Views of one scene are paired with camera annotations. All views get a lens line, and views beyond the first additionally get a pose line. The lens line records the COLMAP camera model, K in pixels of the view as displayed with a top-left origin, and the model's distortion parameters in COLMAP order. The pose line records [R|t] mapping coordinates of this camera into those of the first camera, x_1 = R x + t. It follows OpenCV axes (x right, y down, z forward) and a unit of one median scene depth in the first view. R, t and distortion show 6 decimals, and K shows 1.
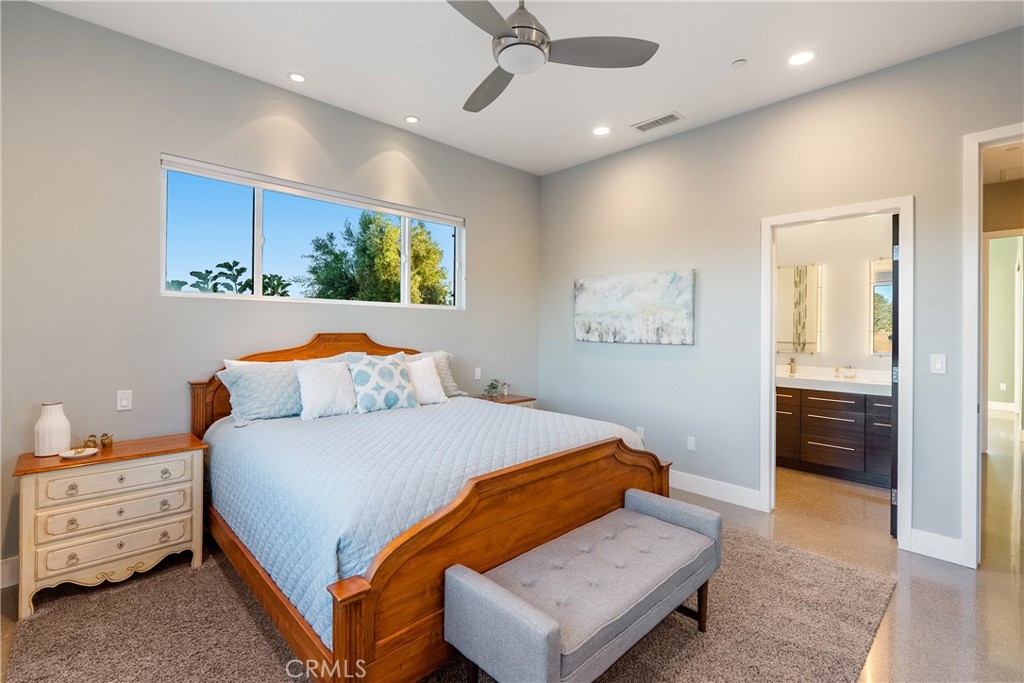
lens RADIAL K [[468.8, 0, 540.0], [0, 468.8, 321.5], [0, 0, 1]] dist [0.000221, -0.000955]
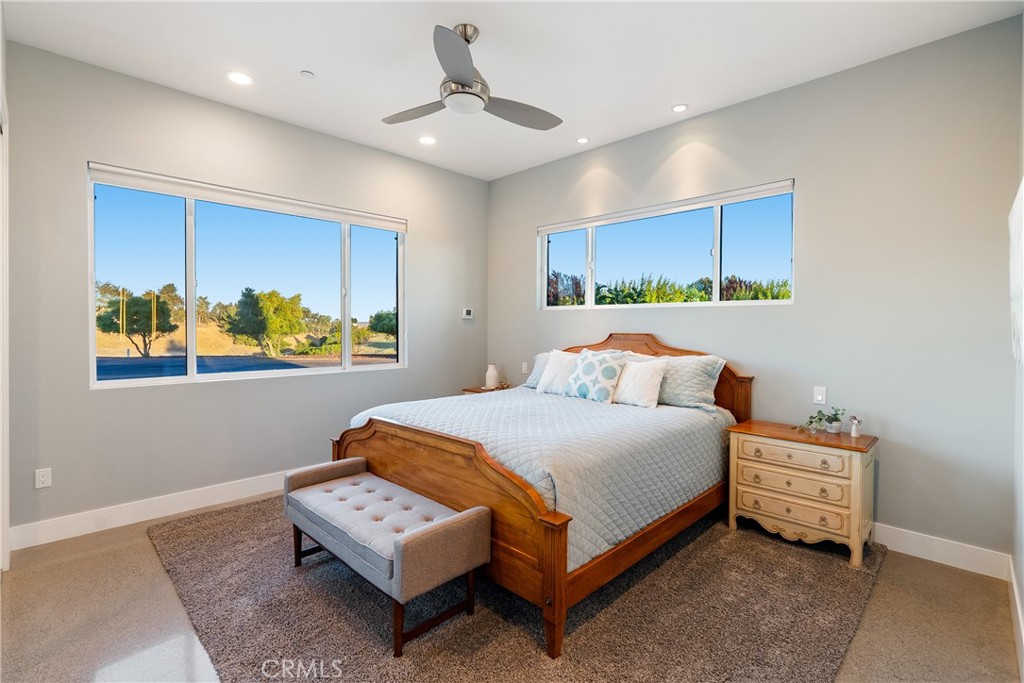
lens RADIAL K [[468.8, 0, 516.8], [0, 468.8, 339.7], [0, 0, 1]] dist [0.000221, -0.000955]
pose [[-0.014759, 0.015902, -0.999765, 0.532568], [0.012826, 0.999794, 0.015713, 0.012901], [0.999809, -0.012591, -0.014960, 0.532369]]
